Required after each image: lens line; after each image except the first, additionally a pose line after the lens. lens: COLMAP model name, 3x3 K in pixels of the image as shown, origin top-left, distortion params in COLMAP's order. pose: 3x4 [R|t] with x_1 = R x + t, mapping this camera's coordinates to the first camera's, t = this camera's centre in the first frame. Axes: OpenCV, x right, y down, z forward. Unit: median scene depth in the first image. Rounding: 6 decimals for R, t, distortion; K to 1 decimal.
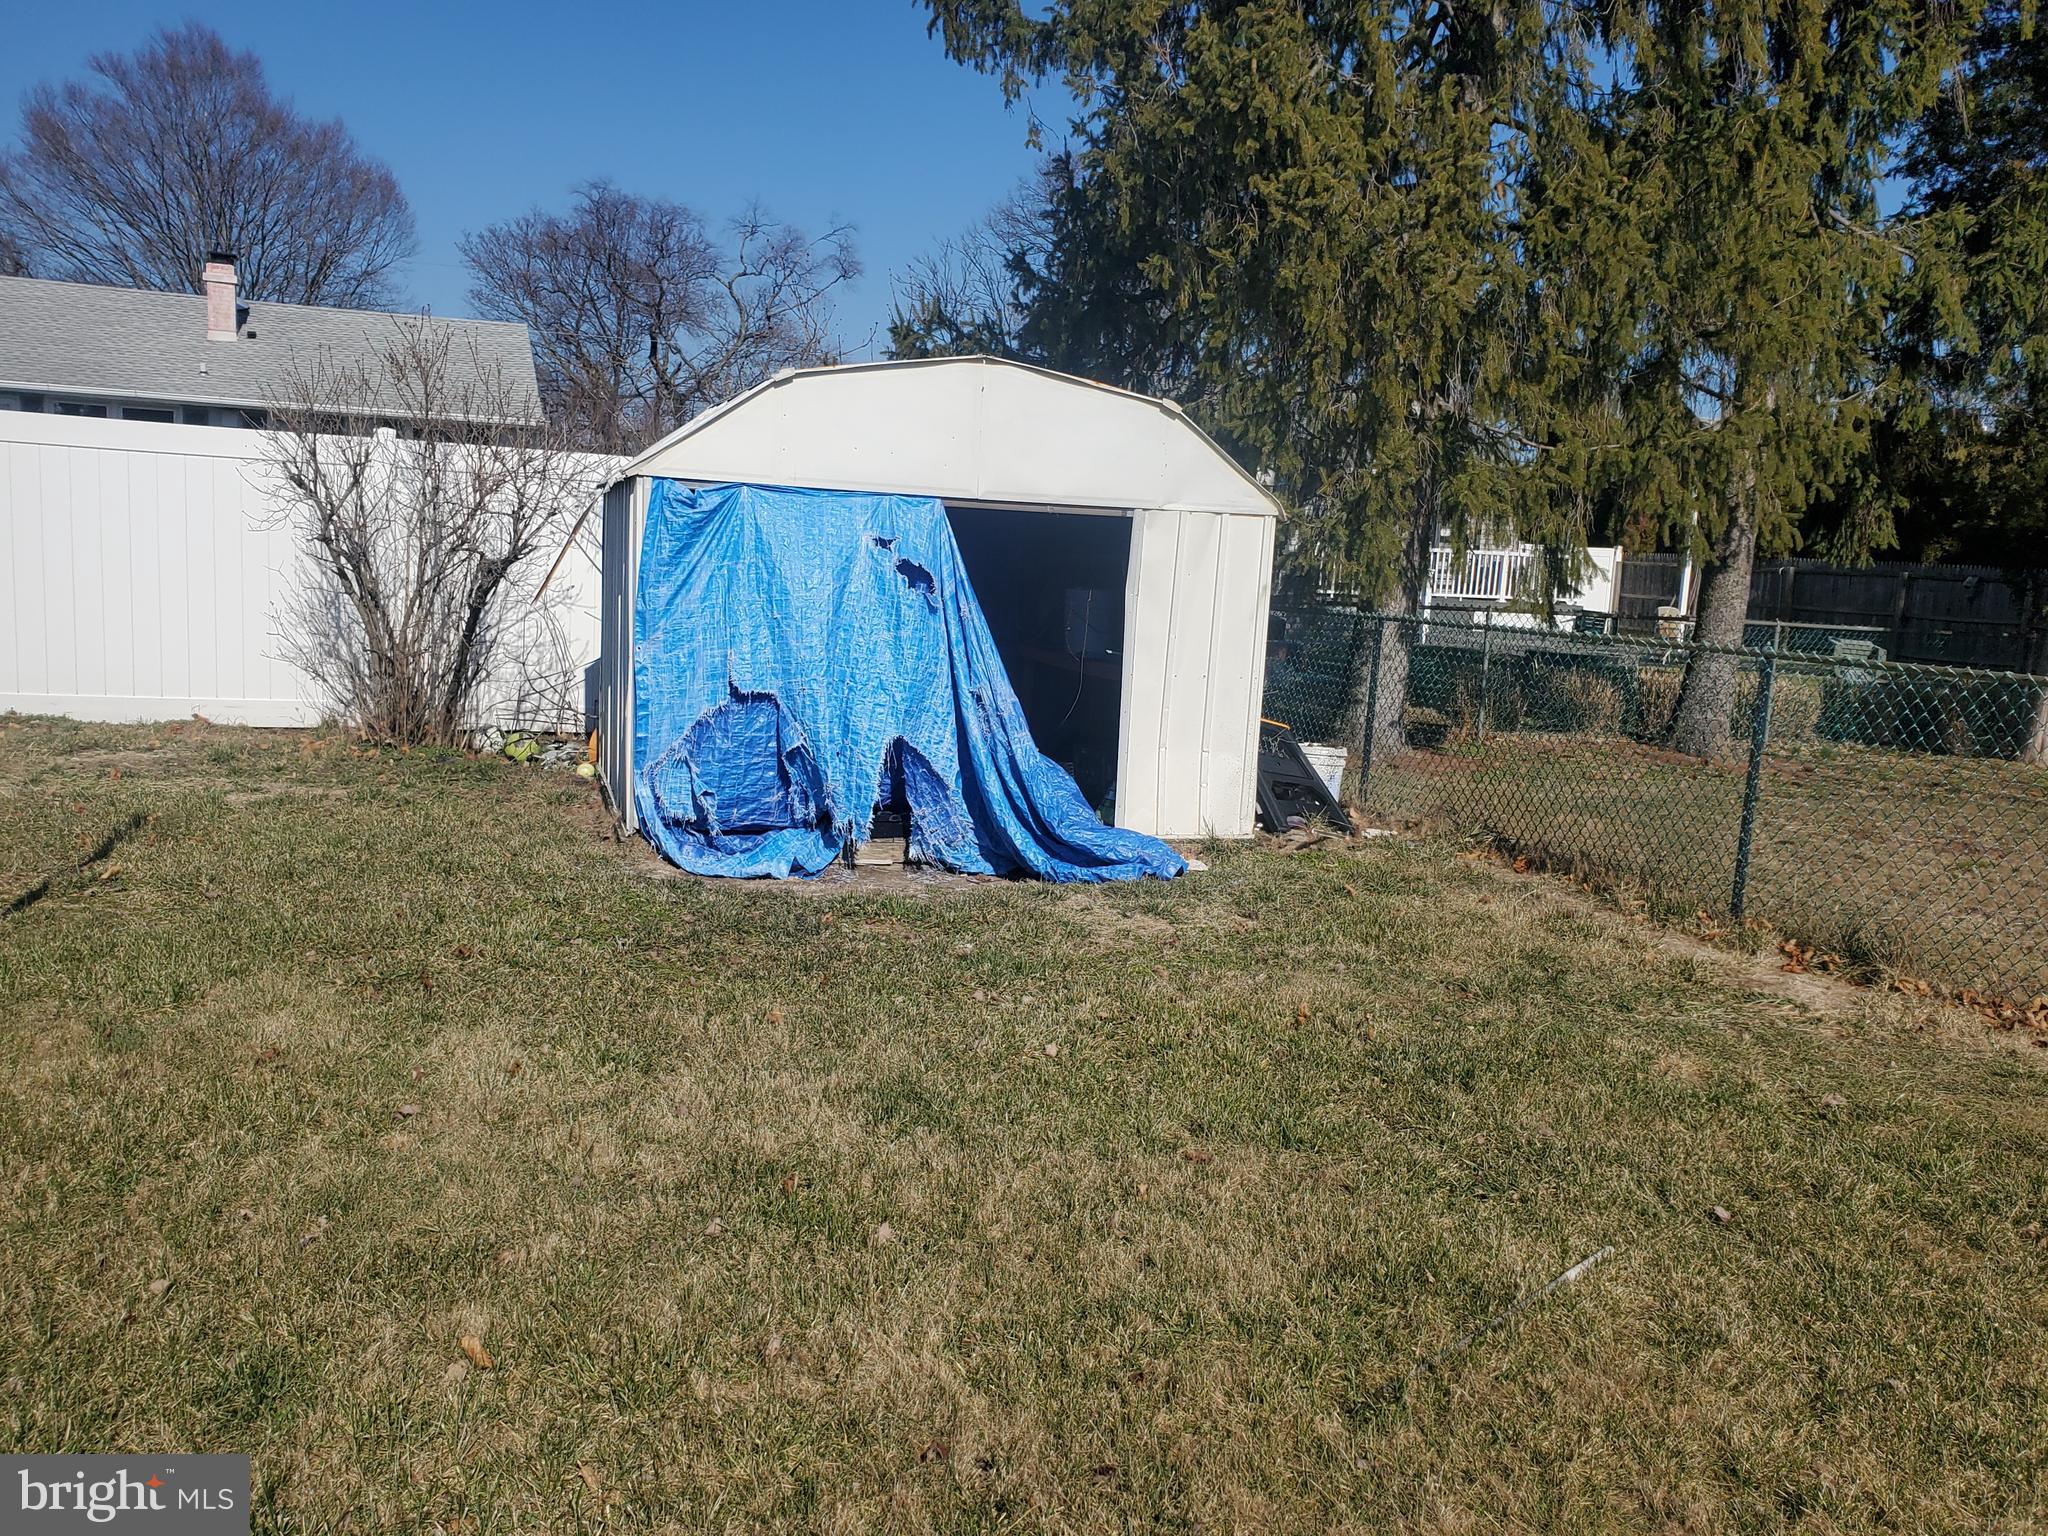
lens RADIAL K [[1581.4, 0, 1009.9], [0, 1581.4, 770.9], [0, 0, 1]] dist [0.008078, -0.009501]
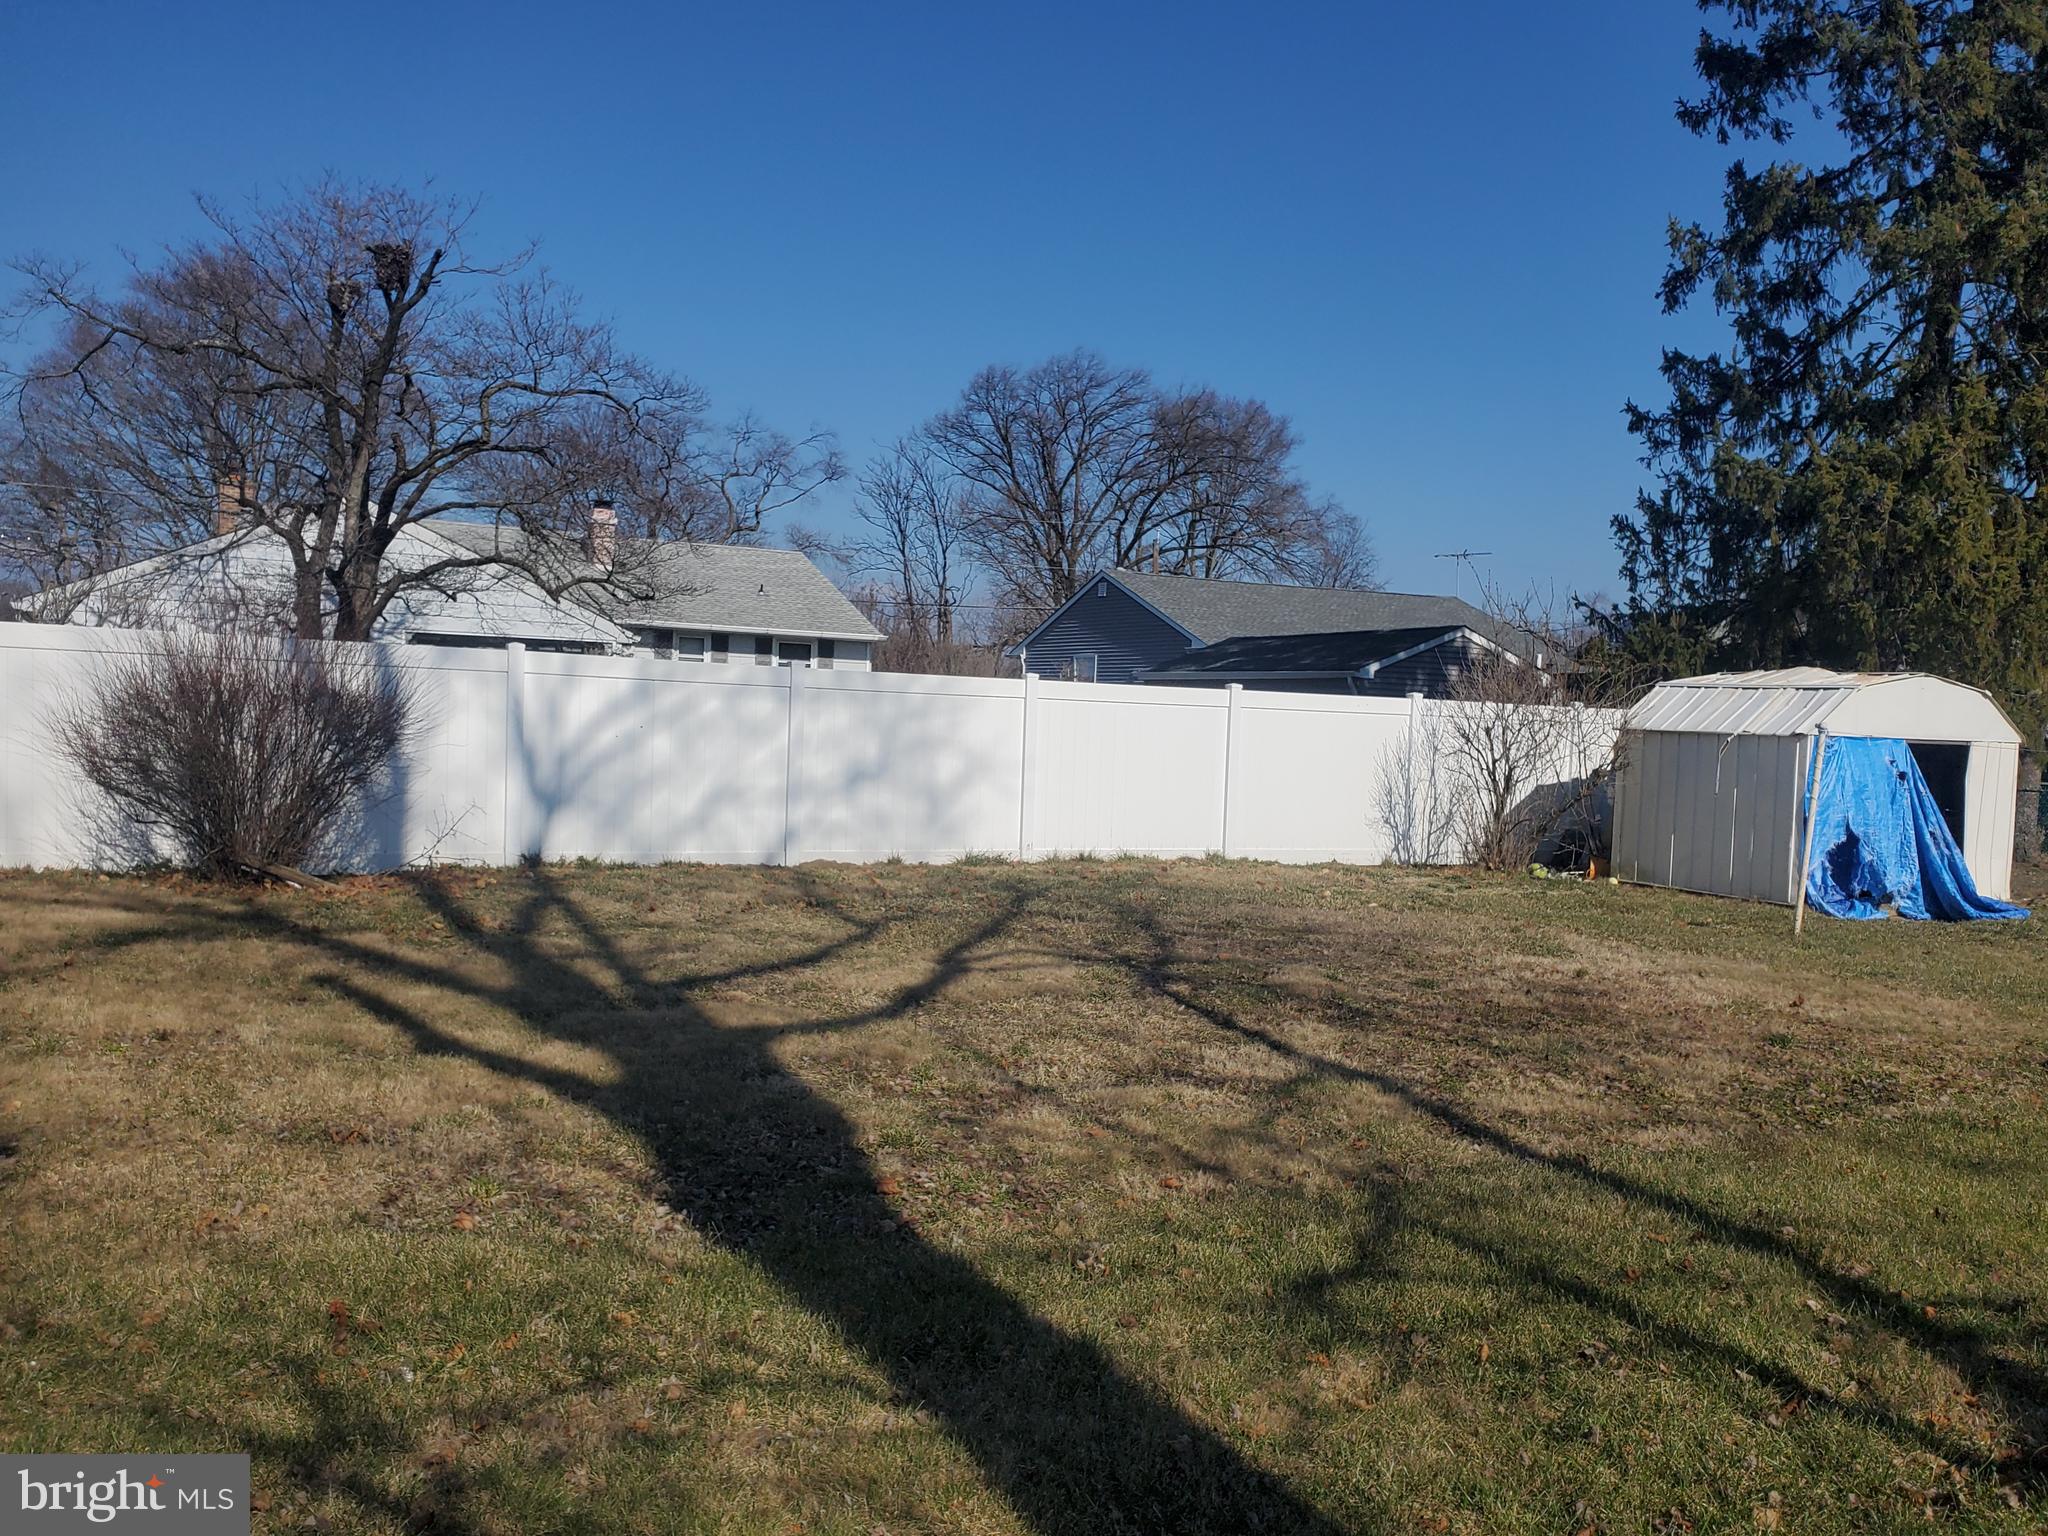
lens RADIAL K [[1547.1, 0, 1008.0], [0, 1547.1, 754.4], [0, 0, 1]] dist [0.200311, -0.342259]
pose [[0.988277, -0.021709, 0.151120, -1.432943], [0.037625, 0.993941, -0.103274, 0.018354], [-0.147963, 0.107749, 0.983106, -0.829542]]
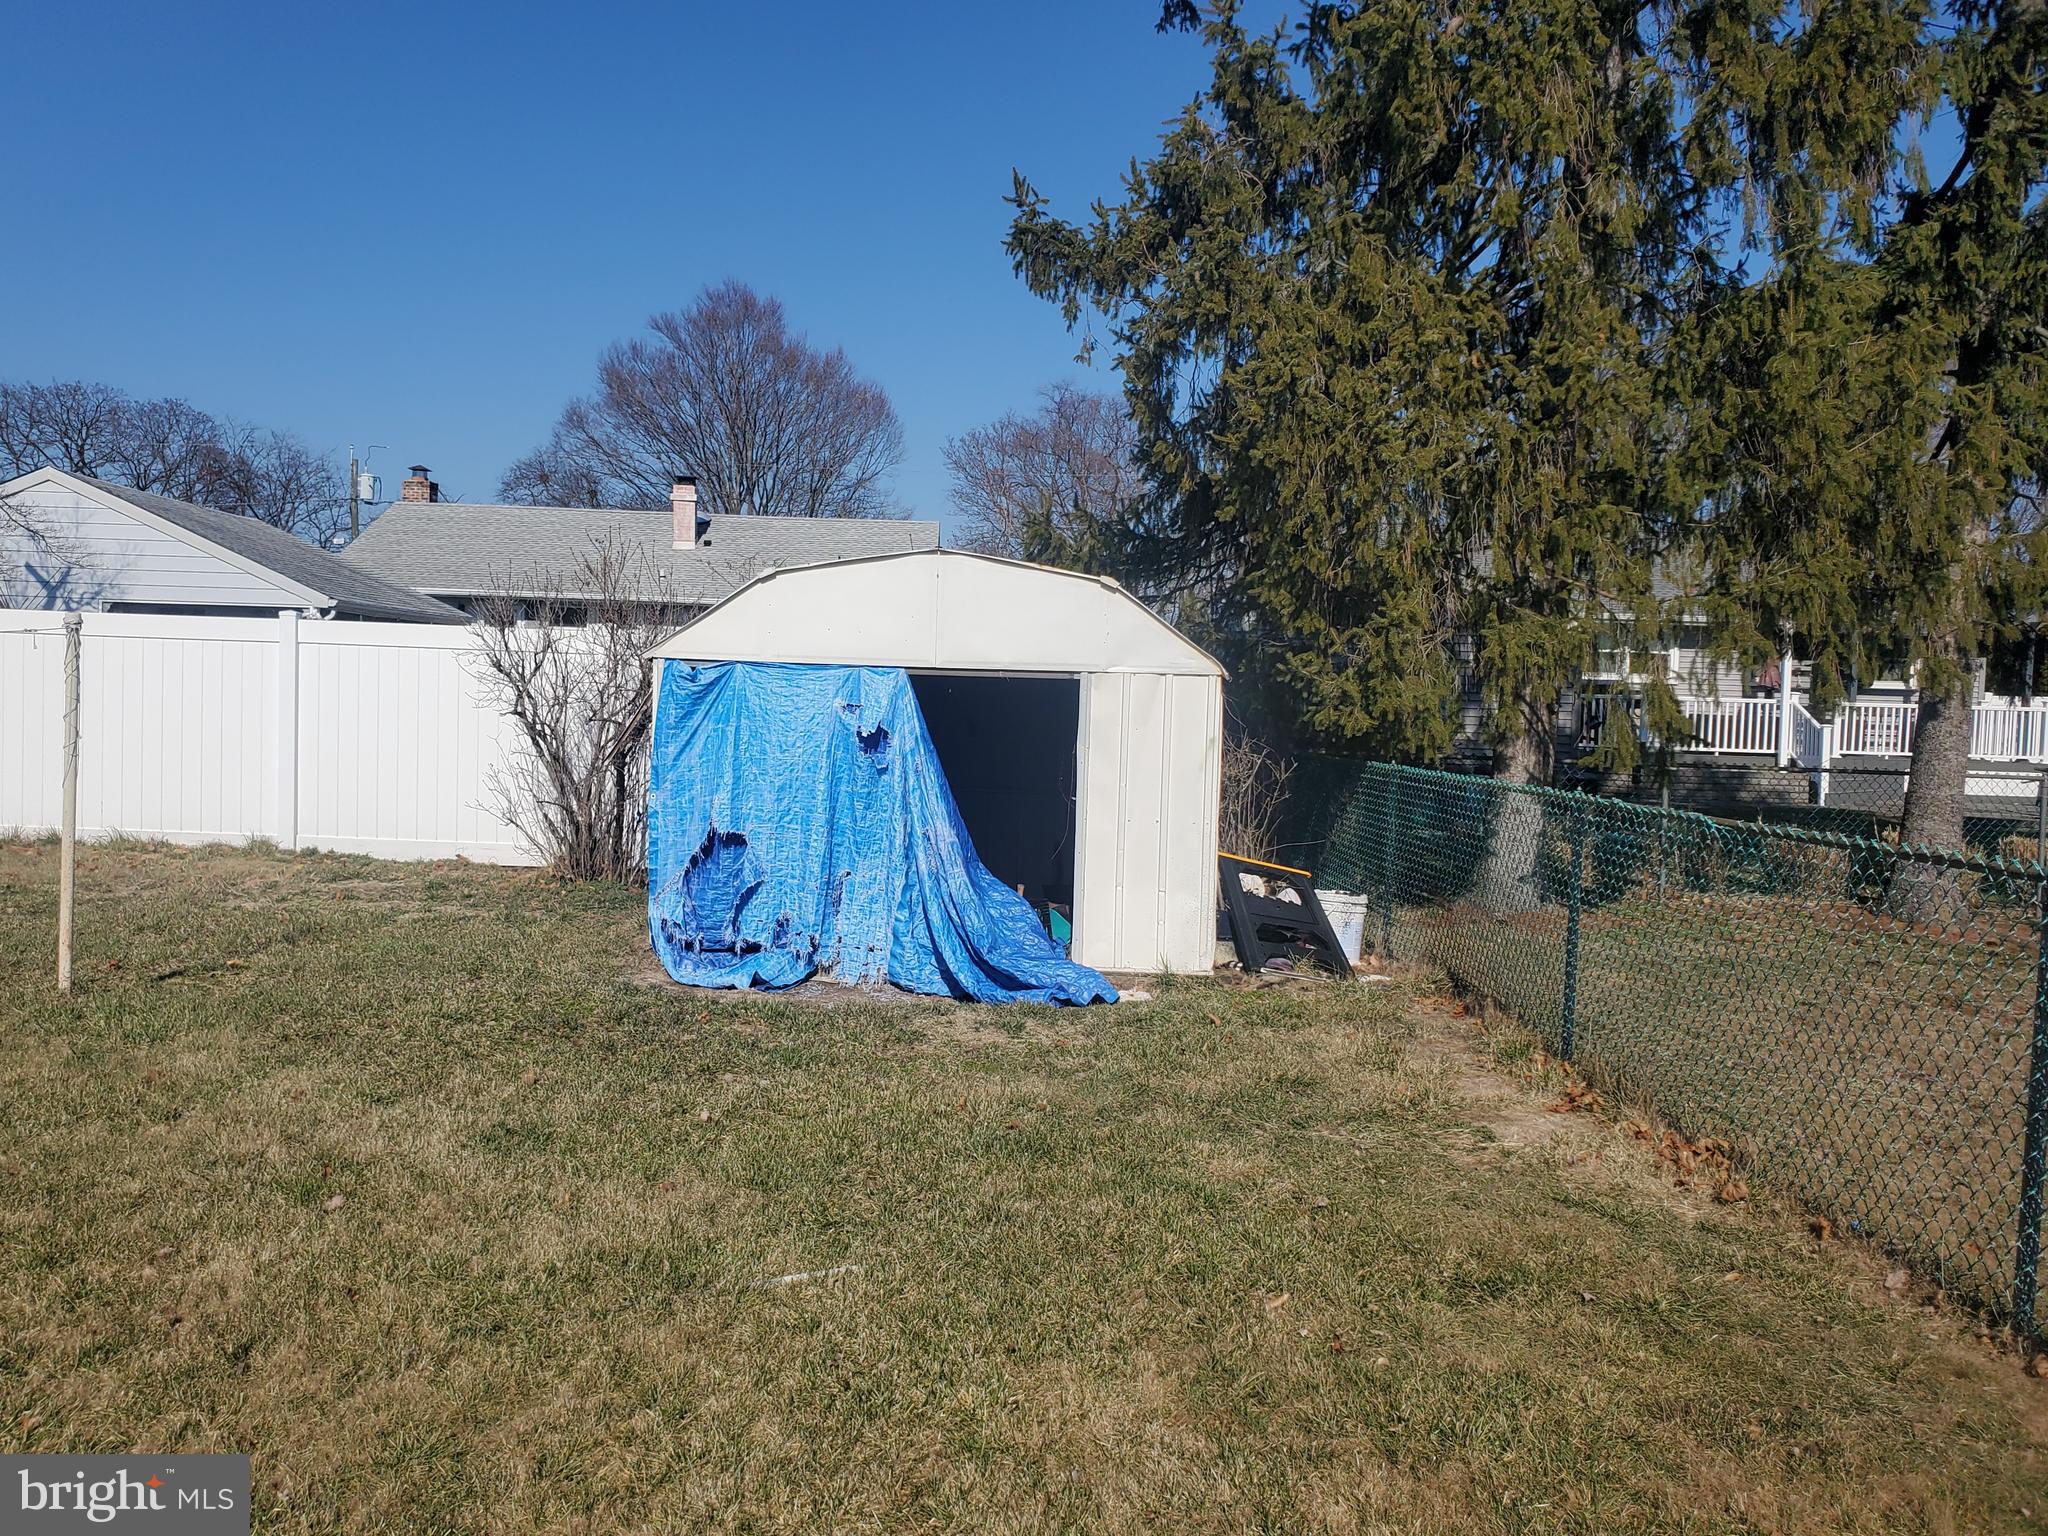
lens RADIAL K [[1581.4, 0, 1009.9], [0, 1581.4, 770.9], [0, 0, 1]] dist [0.008078, -0.009501]
pose [[0.950418, -0.007615, -0.310881, 0.365608], [-0.025132, 0.994549, -0.101194, 0.017716], [0.309957, 0.103990, 0.945046, -0.066358]]
